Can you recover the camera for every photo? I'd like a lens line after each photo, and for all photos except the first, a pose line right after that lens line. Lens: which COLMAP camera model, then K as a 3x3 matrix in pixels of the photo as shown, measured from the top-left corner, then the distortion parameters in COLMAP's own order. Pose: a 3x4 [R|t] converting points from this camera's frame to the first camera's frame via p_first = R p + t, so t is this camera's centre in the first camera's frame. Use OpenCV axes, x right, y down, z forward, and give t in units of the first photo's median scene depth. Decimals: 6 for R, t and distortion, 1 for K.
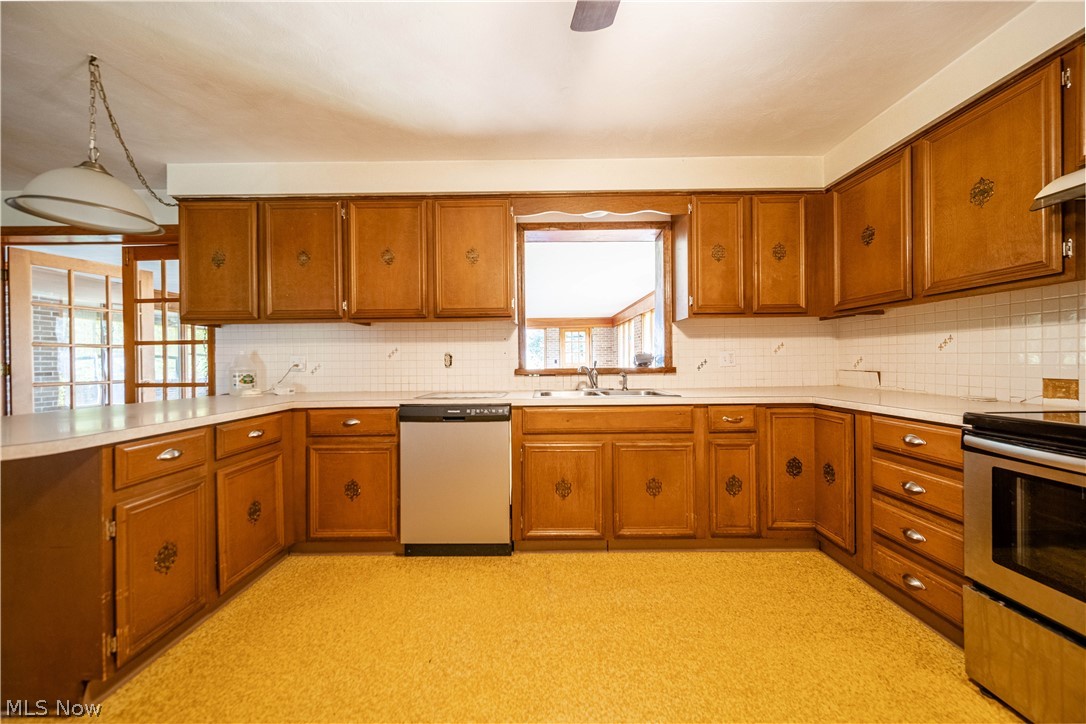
lens RADIAL K [[384.2, 0, 543.7], [0, 384.2, 360.1], [0, 0, 1]] dist [0.000286, -0.000537]
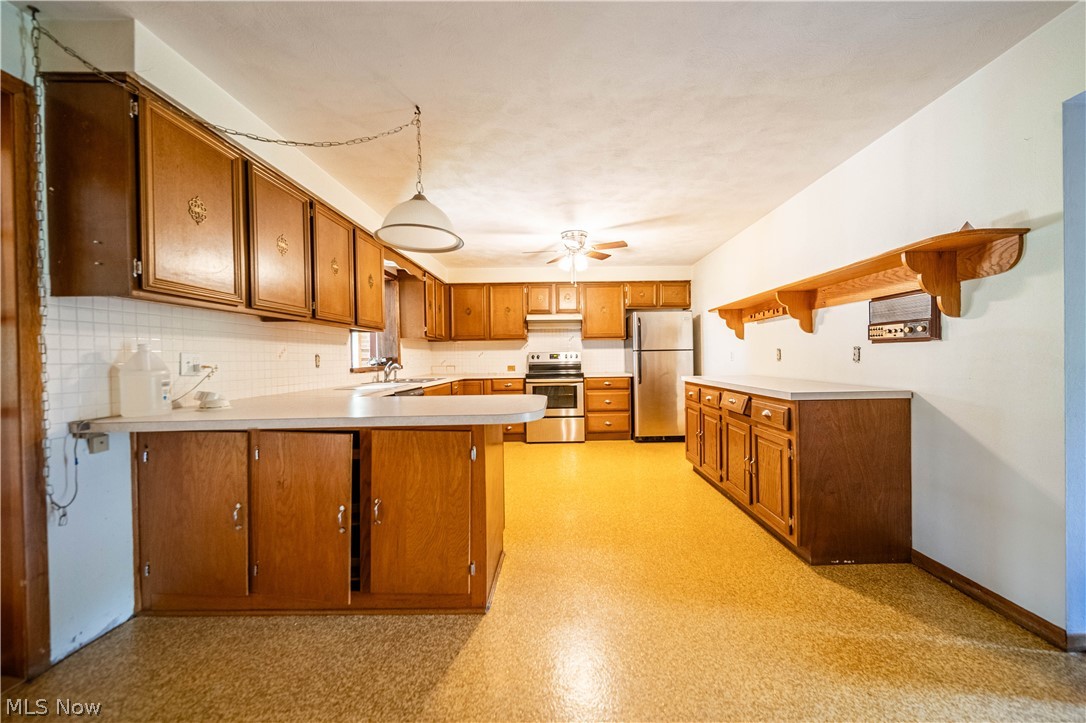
lens RADIAL K [[384.2, 0, 564.3], [0, 384.2, 361.4], [0, 0, 1]] dist [0.000286, -0.000537]
pose [[-0.004900, 0.001553, 0.999987, -1.732337], [0.012995, 0.999914, -0.001489, 0.015979], [-0.999904, 0.012987, -0.004920, 0.404432]]
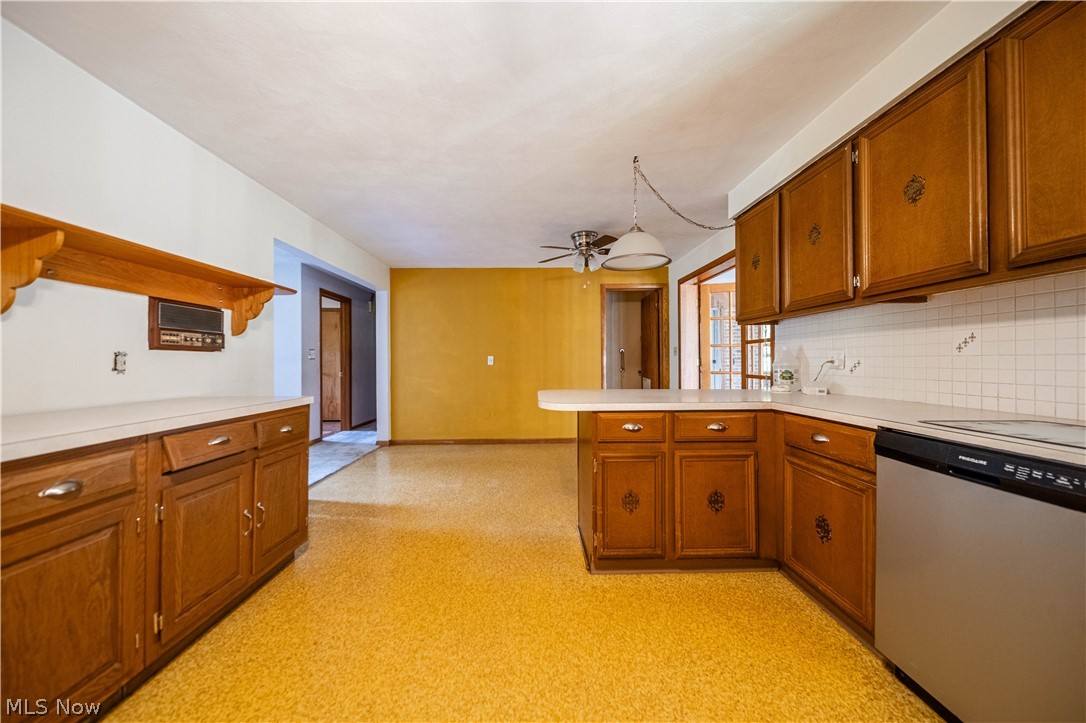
lens RADIAL K [[384.2, 0, 539.7], [0, 384.2, 357.6], [0, 0, 1]] dist [0.000286, -0.000537]
pose [[0.006404, 0.001594, -0.999978, 0.247788], [0.006913, 0.999975, 0.001638, -0.001330], [0.999956, -0.006923, 0.006393, 0.443876]]
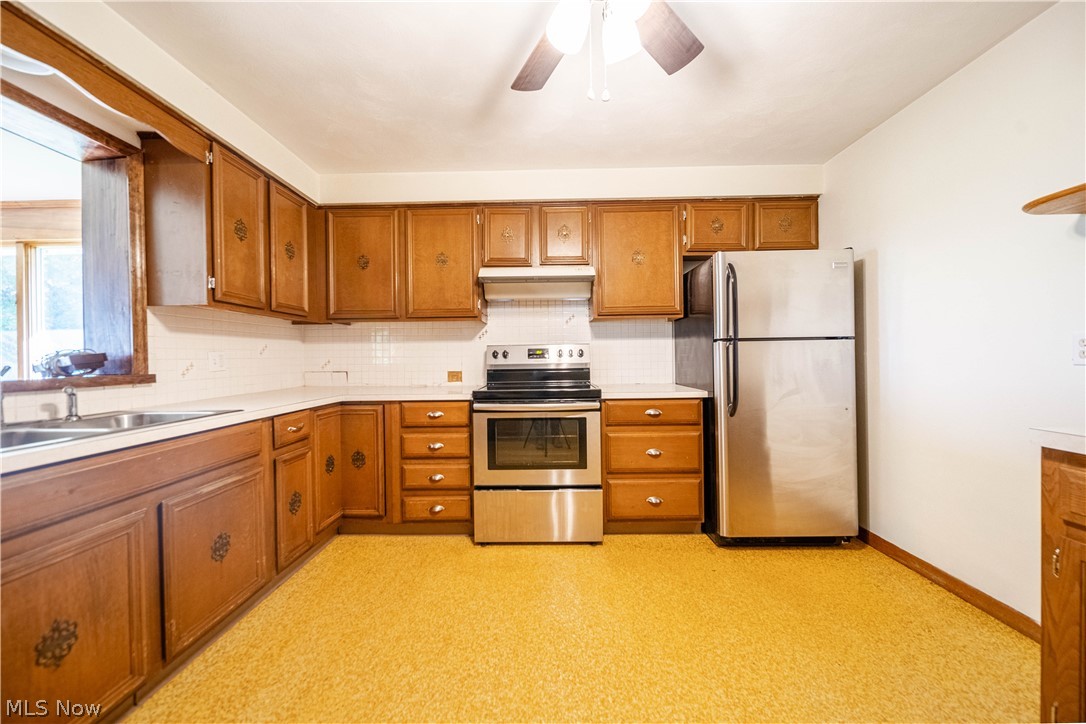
lens RADIAL K [[384.2, 0, 539.9], [0, 384.2, 358.6], [0, 0, 1]] dist [0.000286, -0.000537]
pose [[0.025368, 0.007154, 0.999653, -0.399154], [0.011367, 0.999908, -0.007444, 0.004756], [-0.999614, 0.011552, 0.025284, 0.416036]]
